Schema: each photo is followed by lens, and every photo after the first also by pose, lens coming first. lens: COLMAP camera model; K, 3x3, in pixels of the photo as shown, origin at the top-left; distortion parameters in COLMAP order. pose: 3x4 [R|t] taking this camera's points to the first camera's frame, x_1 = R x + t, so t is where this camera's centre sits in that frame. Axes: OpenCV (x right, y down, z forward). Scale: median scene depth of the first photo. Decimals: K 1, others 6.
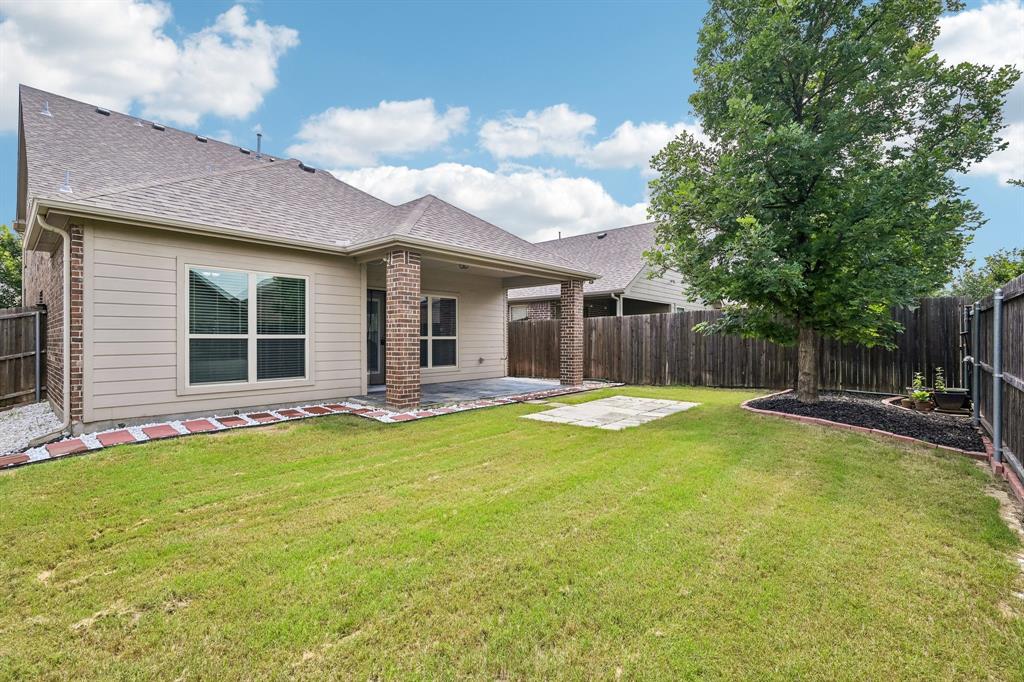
lens RADIAL K [[457.5, 0, 512.0], [0, 457.5, 341.0], [0, 0, 1]] dist [0.012649, 0.000009]
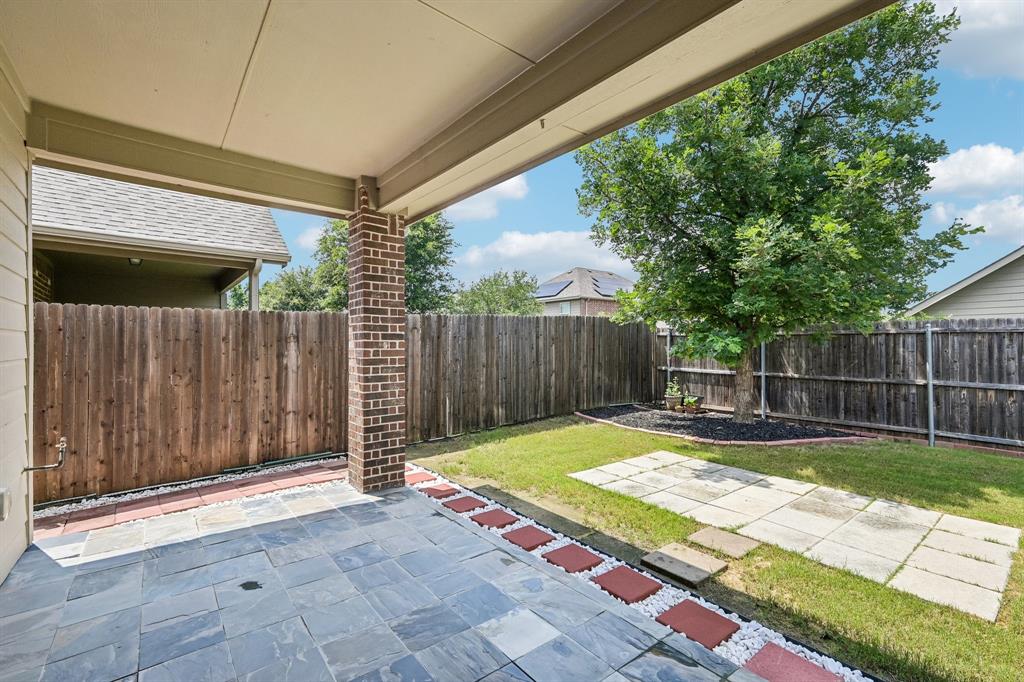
lens RADIAL K [[480.2, 0, 512.0], [0, 480.2, 341.0], [0, 0, 1]] dist [0.023710, 0.000253]
pose [[0.124946, 0.005447, 0.992149, -0.281142], [0.006979, 0.999955, -0.006369, -0.023547], [-0.992139, 0.007720, 0.124903, 0.880482]]
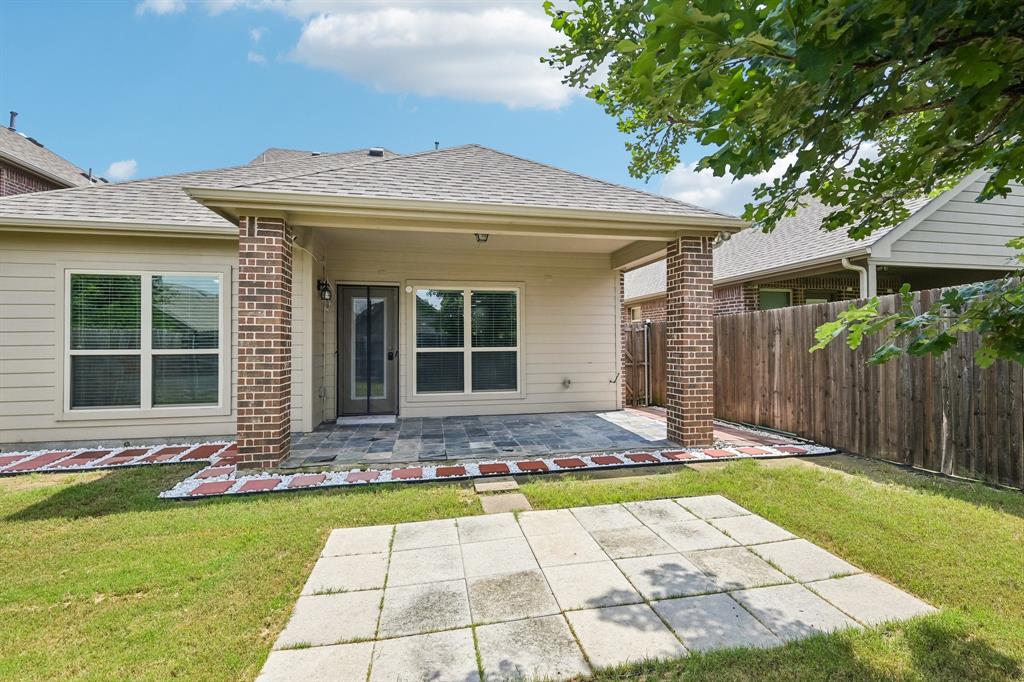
lens RADIAL K [[457.5, 0, 512.0], [0, 457.5, 341.0], [0, 0, 1]] dist [0.012649, 0.000009]
pose [[0.801989, -0.006291, -0.597305, 0.292439], [0.001845, 0.999966, -0.008055, -0.014366], [0.597336, 0.005358, 0.801973, 0.488131]]
